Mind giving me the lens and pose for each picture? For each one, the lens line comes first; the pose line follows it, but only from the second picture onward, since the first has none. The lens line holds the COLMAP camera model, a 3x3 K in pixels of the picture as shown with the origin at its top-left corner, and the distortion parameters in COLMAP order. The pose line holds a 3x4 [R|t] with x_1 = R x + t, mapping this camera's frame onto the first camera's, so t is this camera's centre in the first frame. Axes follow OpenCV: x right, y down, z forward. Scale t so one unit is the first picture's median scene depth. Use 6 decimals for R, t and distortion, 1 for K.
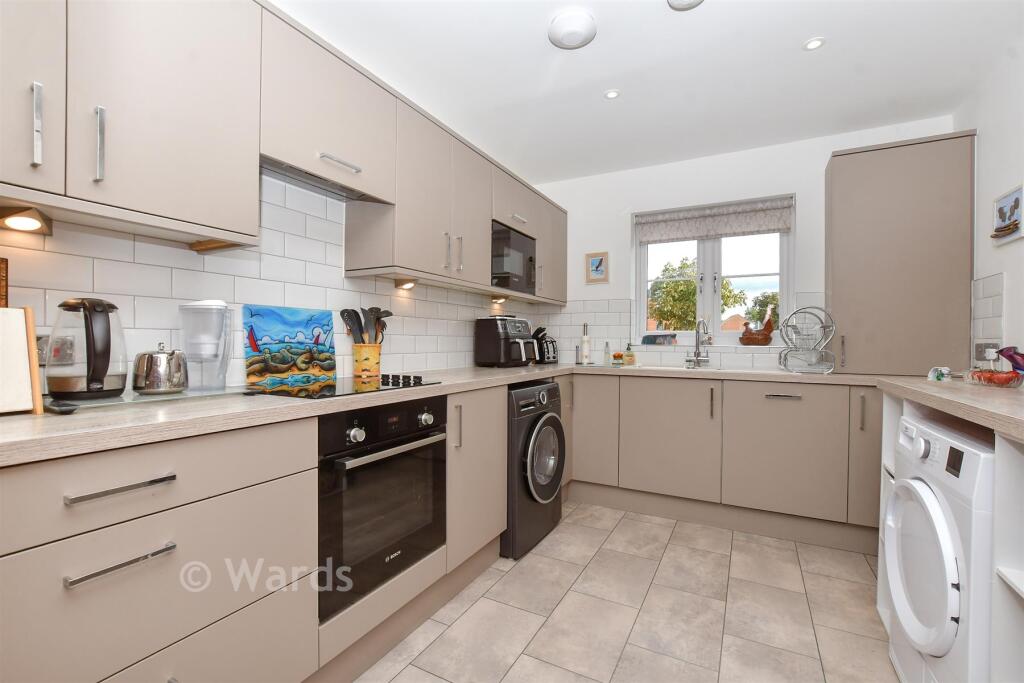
lens RADIAL K [[446.1, 0, 511.4], [0, 446.1, 342.2], [0, 0, 1]] dist [-0.001038, 0.000012]
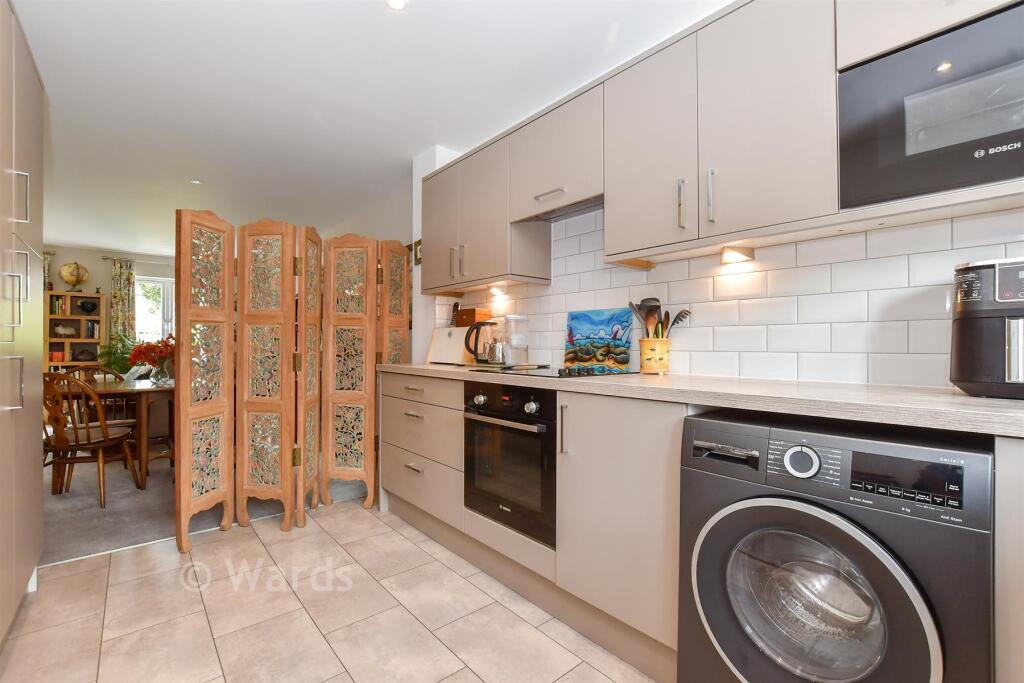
lens RADIAL K [[446.1, 0, 510.4], [0, 446.1, 345.5], [0, 0, 1]] dist [-0.001038, 0.000012]
pose [[-0.354297, -0.006090, -0.935113, 0.745616], [-0.005302, 0.999976, -0.004504, 0.027934], [0.935118, 0.003363, -0.354320, 1.218095]]
